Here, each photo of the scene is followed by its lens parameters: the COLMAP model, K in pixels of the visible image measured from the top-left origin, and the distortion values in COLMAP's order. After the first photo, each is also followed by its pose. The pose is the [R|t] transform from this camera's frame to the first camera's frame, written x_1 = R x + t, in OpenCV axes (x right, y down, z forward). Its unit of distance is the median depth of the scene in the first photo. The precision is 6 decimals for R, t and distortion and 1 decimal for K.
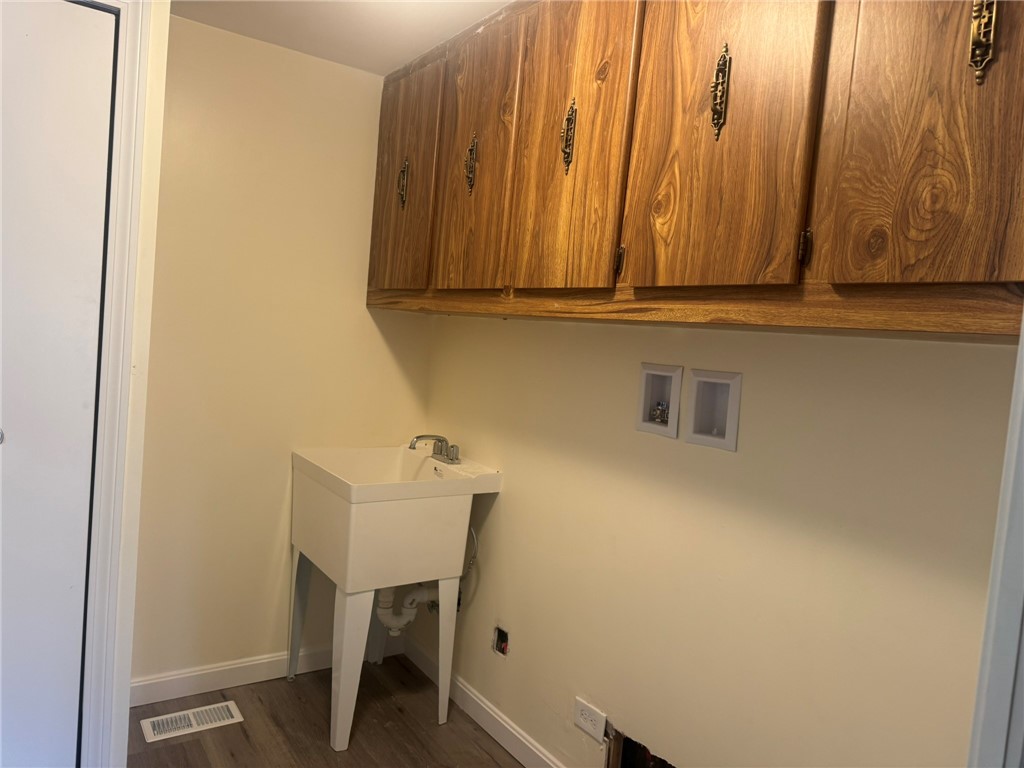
lens RADIAL K [[732.0, 0, 516.5], [0, 732.0, 377.4], [0, 0, 1]] dist [0.078970, -0.121817]
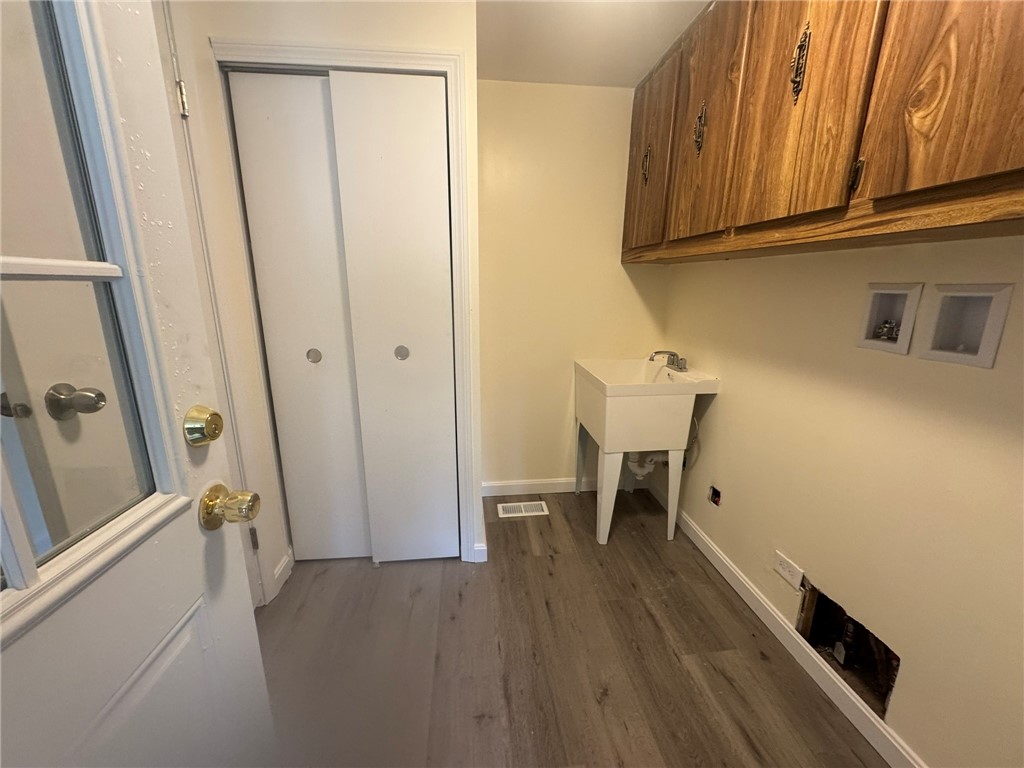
lens RADIAL K [[406.8, 0, 512.0], [0, 406.8, 384.0], [0, 0, 1]] dist [-0.002259, -0.000549]
pose [[0.875515, 0.038111, -0.481686, 0.007101], [0.039747, 0.987826, 0.150401, 0.014894], [0.481554, -0.150823, 0.863341, 0.221195]]
